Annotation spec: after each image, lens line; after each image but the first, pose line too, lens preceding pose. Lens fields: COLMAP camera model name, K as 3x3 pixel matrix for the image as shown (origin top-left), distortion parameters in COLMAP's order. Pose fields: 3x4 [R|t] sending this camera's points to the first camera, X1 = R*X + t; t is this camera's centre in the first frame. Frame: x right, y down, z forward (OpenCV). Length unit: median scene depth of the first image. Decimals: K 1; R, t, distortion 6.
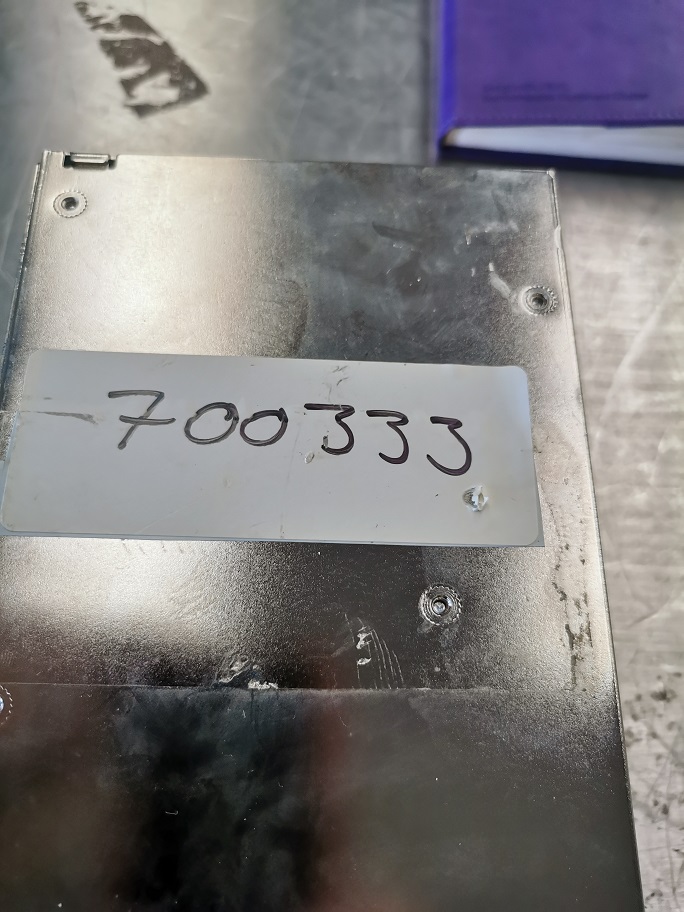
lens RADIAL K [[721.6, 0, 342.0], [0, 721.6, 456.0], [0, 0, 1]] dist [-0.000135, -0.029183]
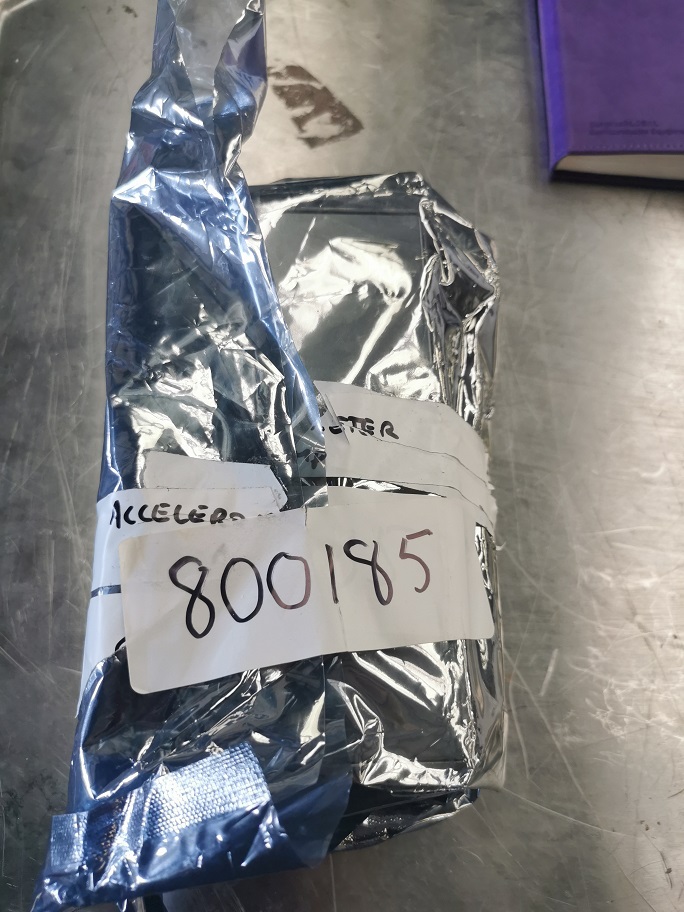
lens RADIAL K [[721.6, 0, 342.0], [0, 721.6, 456.0], [0, 0, 1]] dist [-0.000135, -0.029183]
pose [[0.999967, -0.005466, 0.006038, -0.230633], [0.005706, 0.999162, -0.040542, 0.108038], [-0.005812, 0.040575, 0.999160, -0.213958]]
